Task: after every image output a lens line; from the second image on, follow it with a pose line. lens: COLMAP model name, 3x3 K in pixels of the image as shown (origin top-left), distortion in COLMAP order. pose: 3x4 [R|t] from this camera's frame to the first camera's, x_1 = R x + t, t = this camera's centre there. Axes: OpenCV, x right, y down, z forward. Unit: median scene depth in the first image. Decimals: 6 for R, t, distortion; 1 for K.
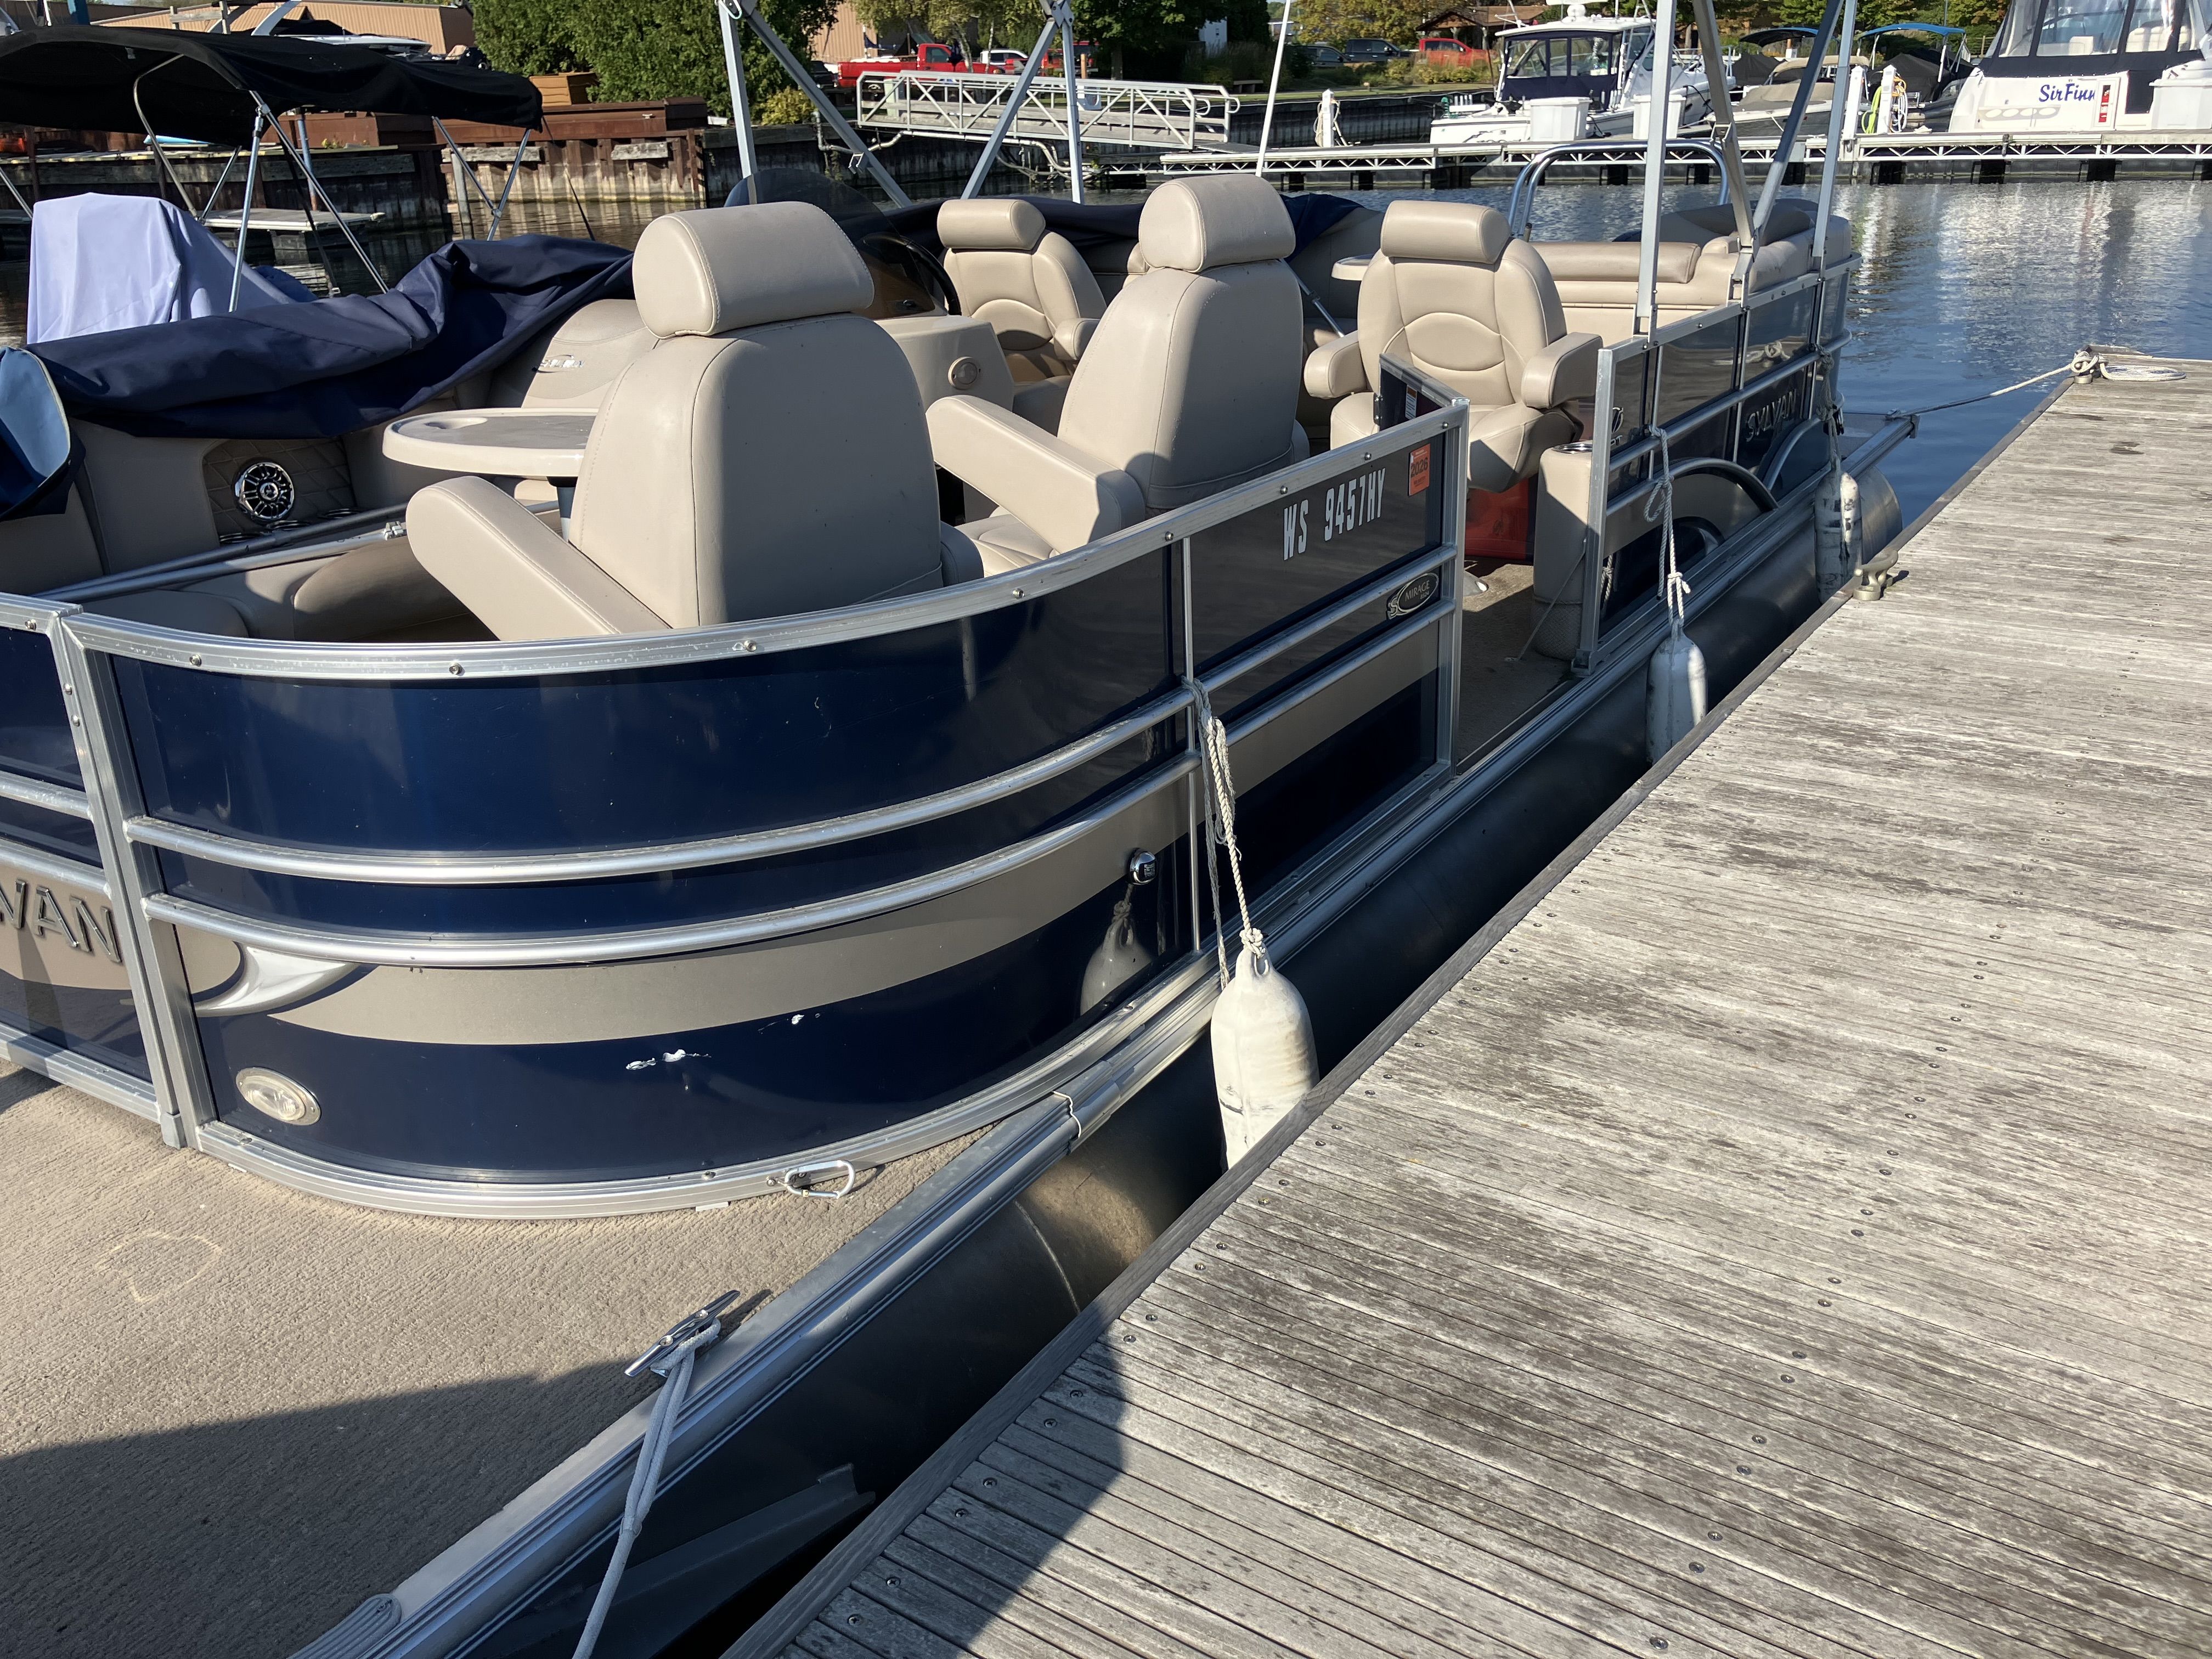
lens RADIAL K [[1830.3, 0, 1095.7], [0, 1830.3, 815.4], [0, 0, 1]] dist [0.001458, -0.002086]
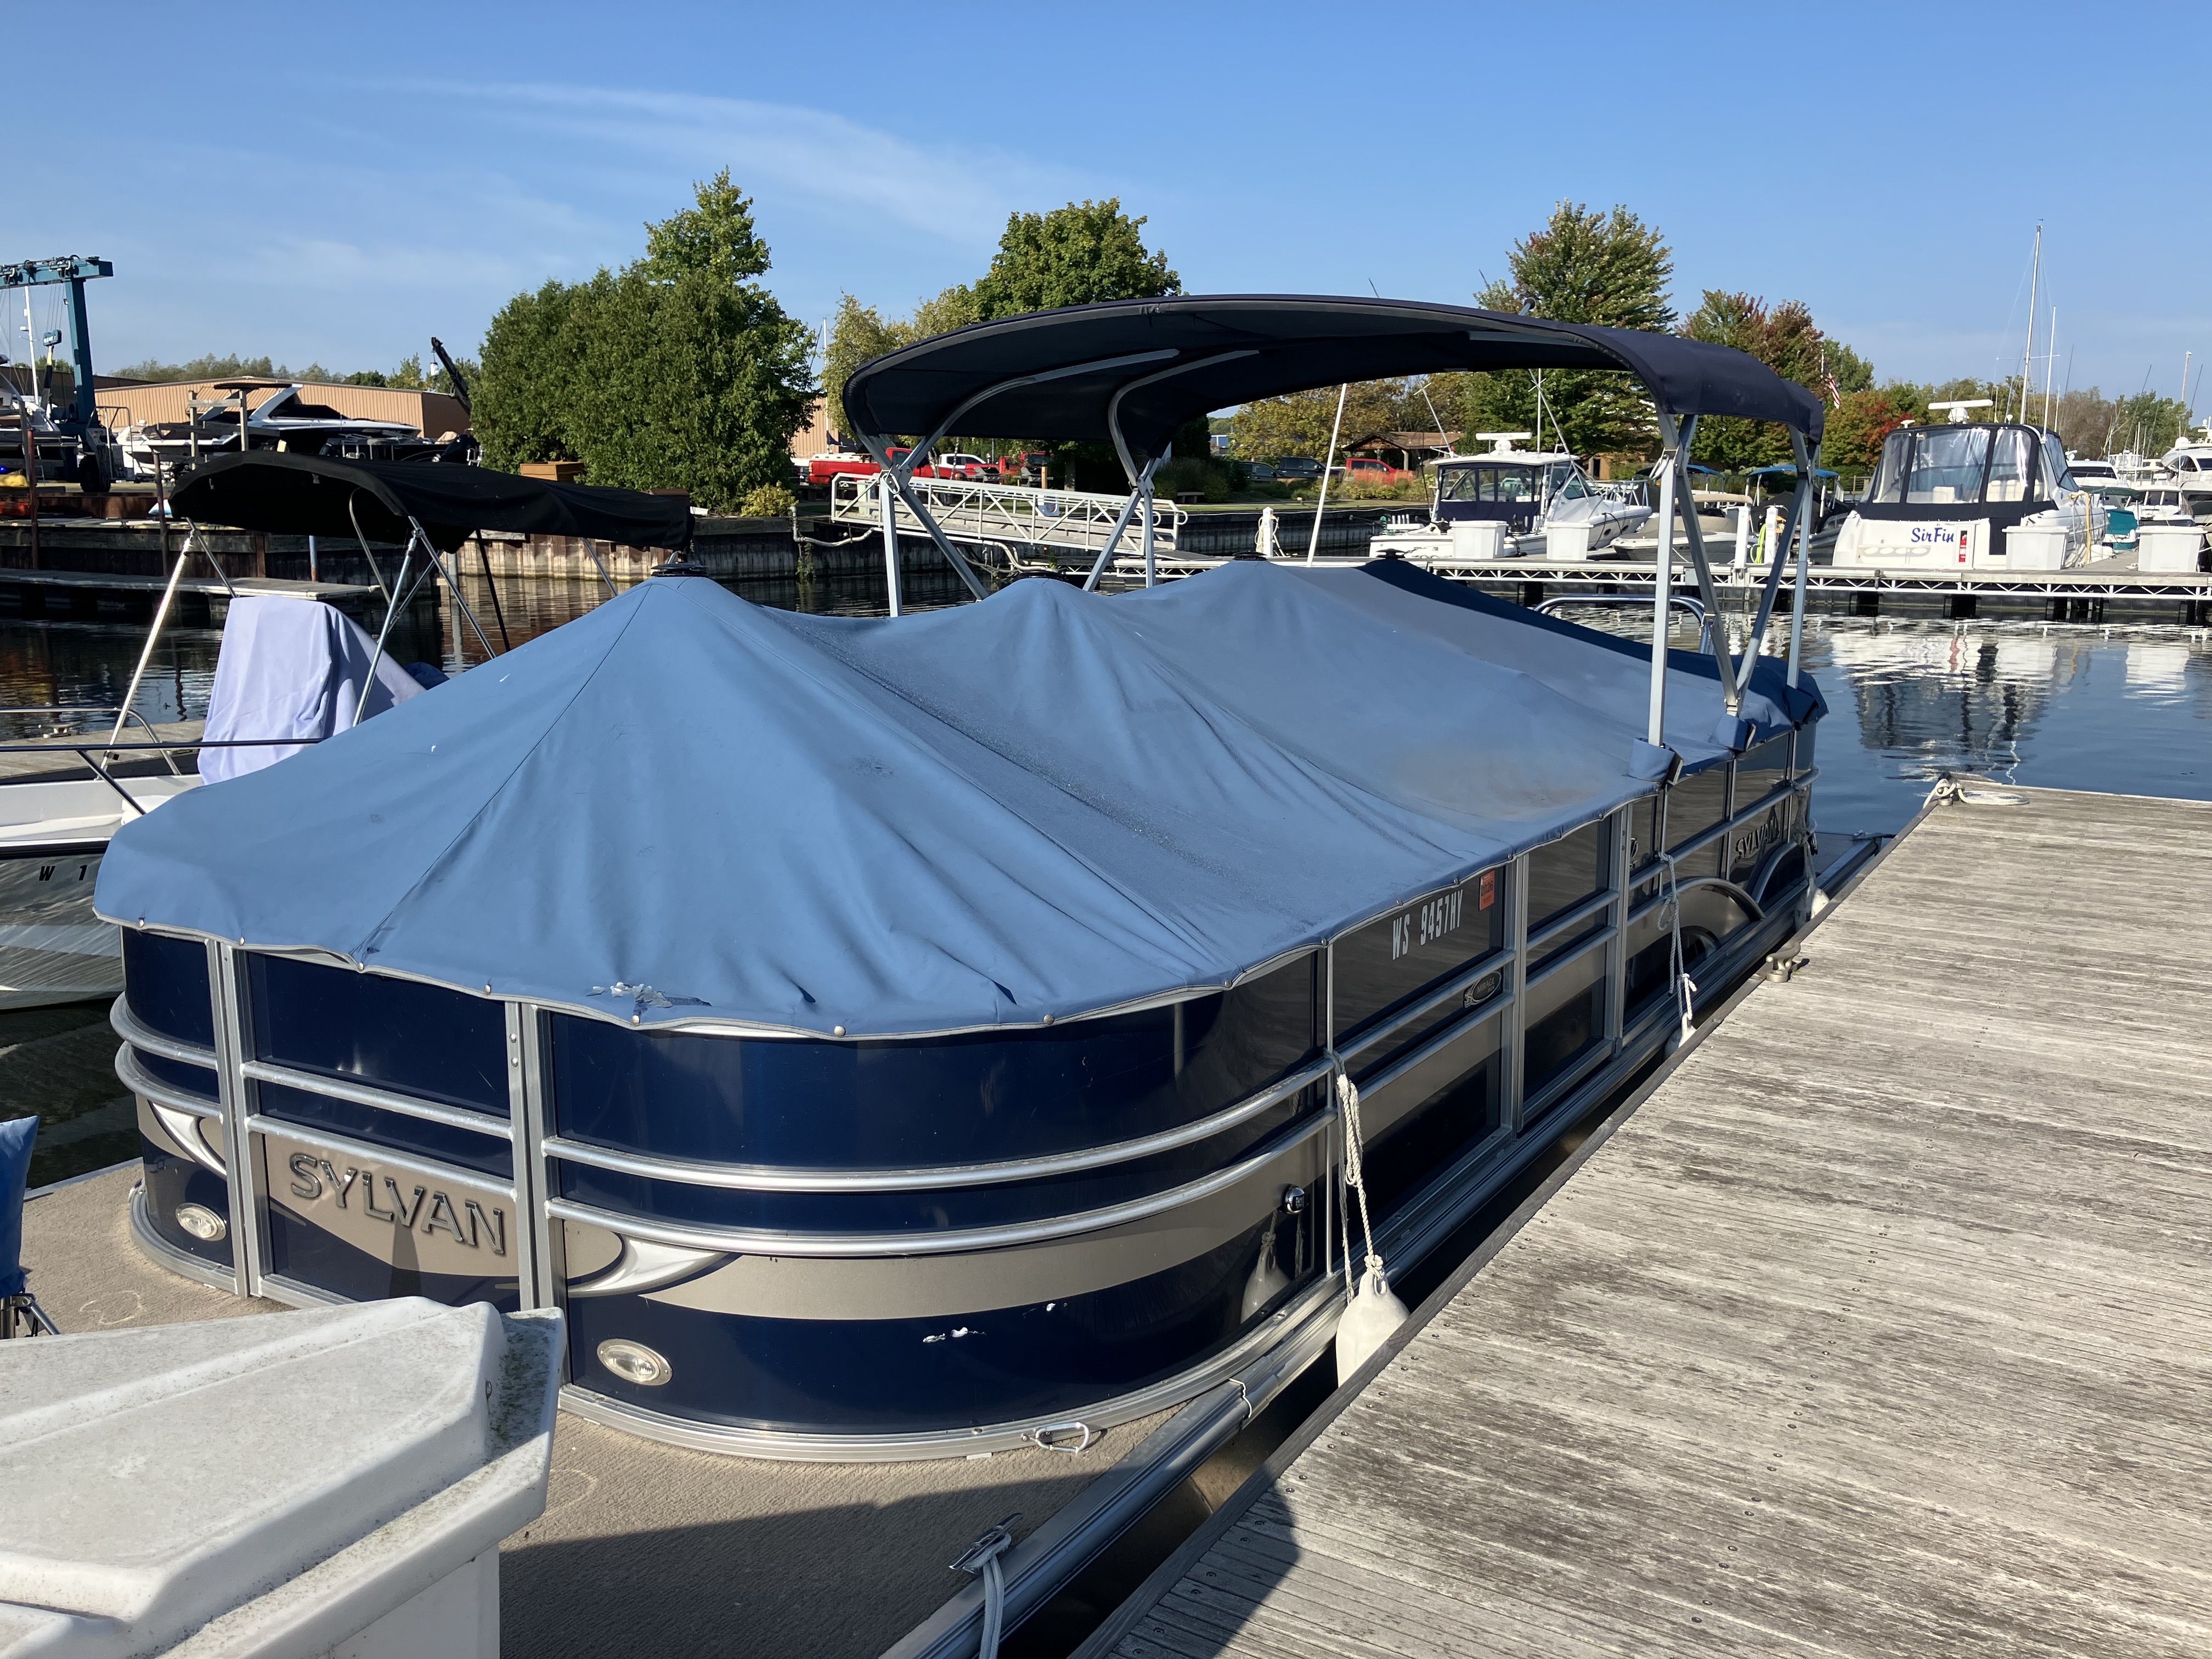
lens RADIAL K [[1830.3, 0, 1118.2], [0, 1830.3, 829.9], [0, 0, 1]] dist [0.001458, -0.002086]
pose [[0.998403, 0.027300, 0.049456, -0.126327], [-0.017350, 0.981348, -0.191455, 0.037608], [-0.053760, 0.190291, 0.980255, -0.302827]]
